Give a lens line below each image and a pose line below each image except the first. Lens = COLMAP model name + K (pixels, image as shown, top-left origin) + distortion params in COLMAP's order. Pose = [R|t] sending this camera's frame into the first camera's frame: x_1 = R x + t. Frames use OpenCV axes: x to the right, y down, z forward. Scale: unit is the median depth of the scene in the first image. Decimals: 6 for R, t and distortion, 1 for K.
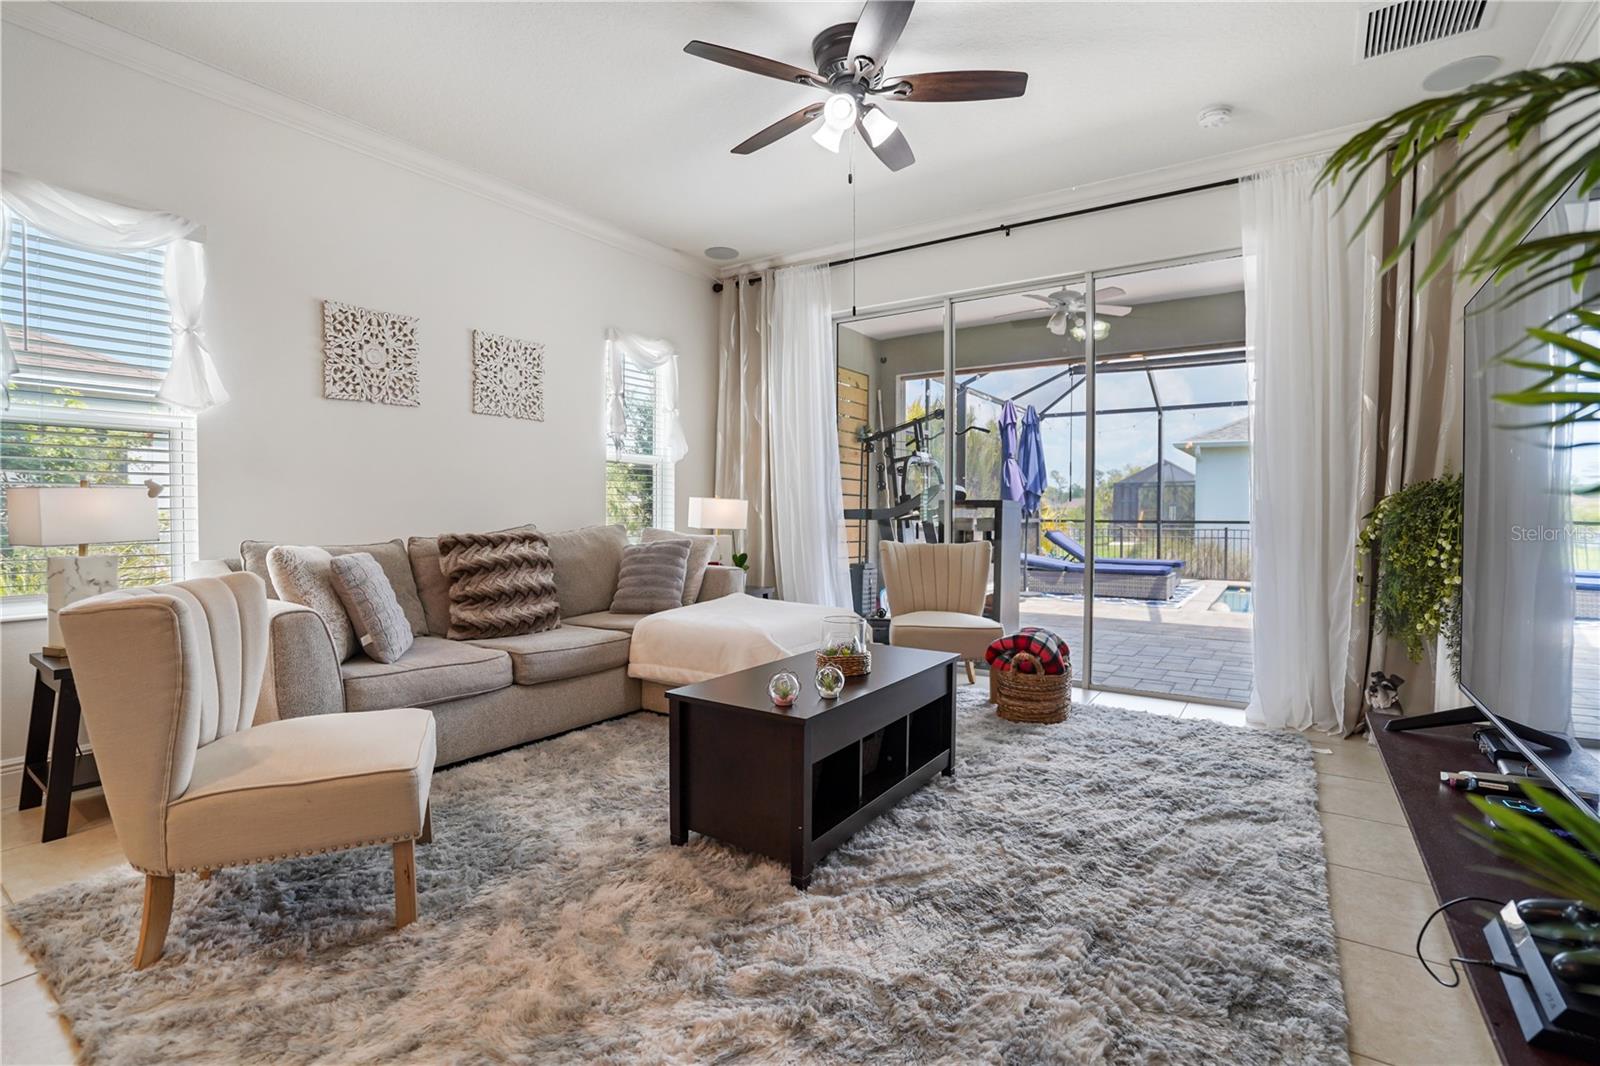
lens RADIAL K [[750.9, 0, 792.1], [0, 750.9, 533.1], [0, 0, 1]] dist [-0.053712, 0.017690]
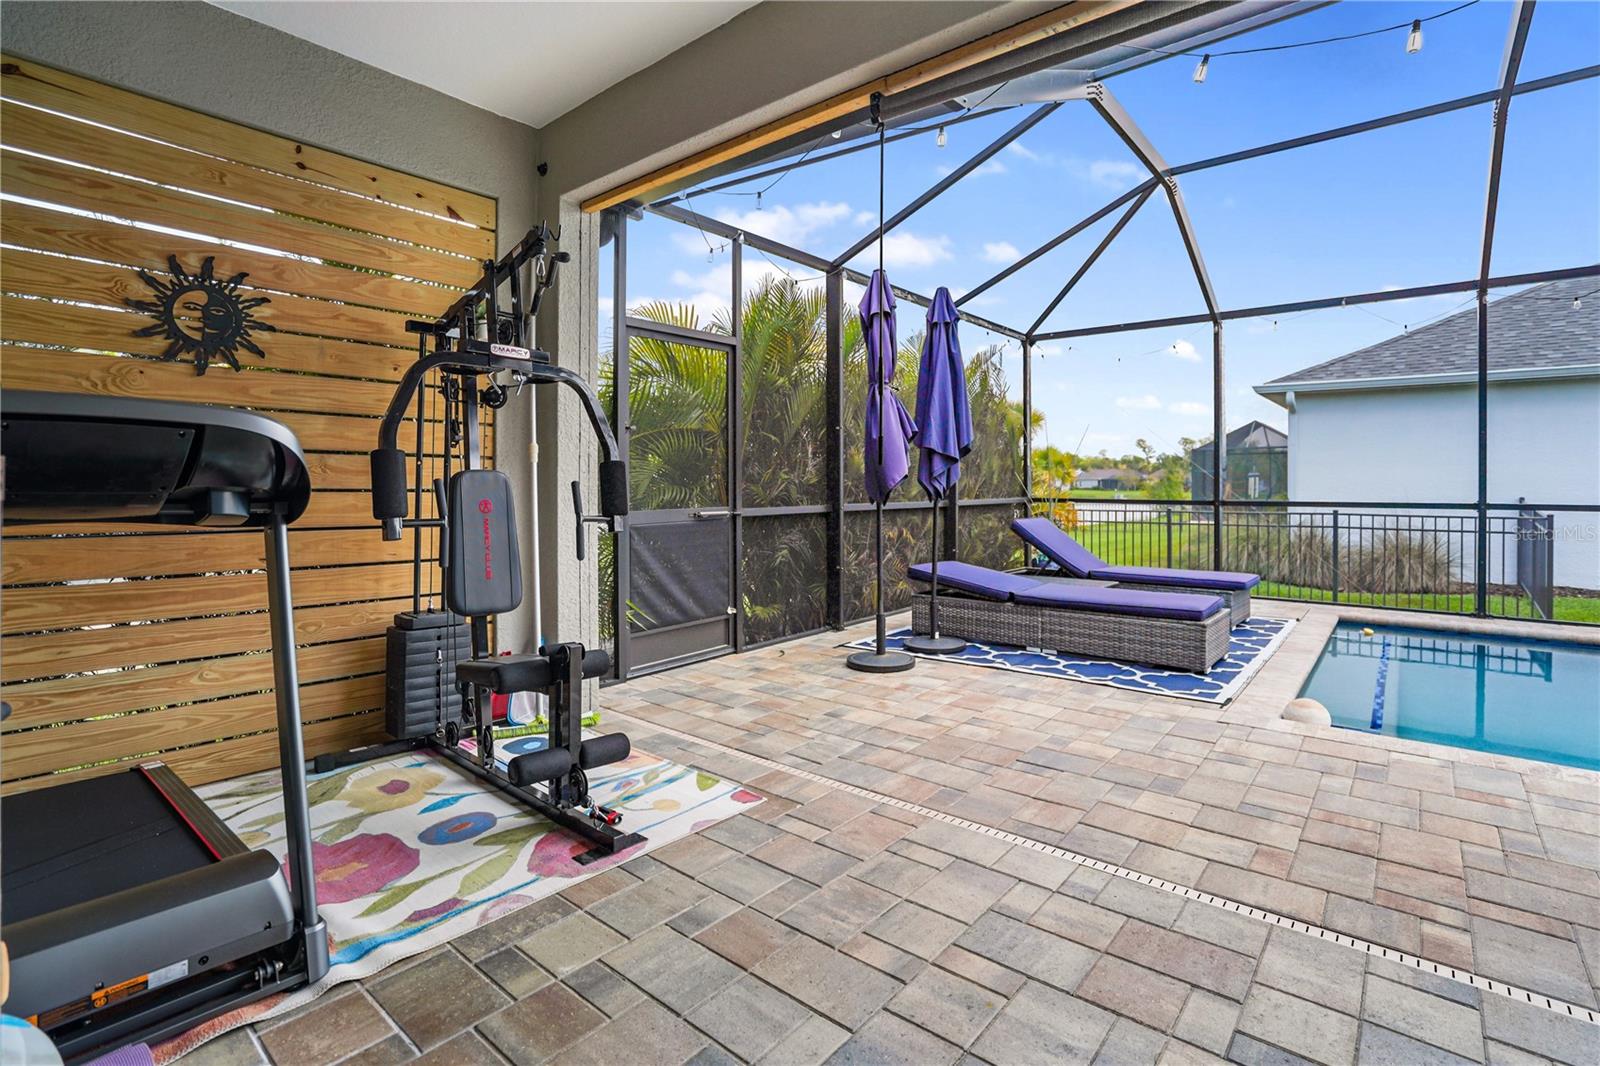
lens RADIAL K [[750.9, 0, 789.1], [0, 750.9, 491.3], [0, 0, 1]] dist [-0.053712, 0.017690]
pose [[0.994143, 0.000243, -0.108071, 0.180838], [-0.002225, 0.999832, -0.018219, -0.011013], [0.108049, 0.018353, 0.993976, 0.309369]]
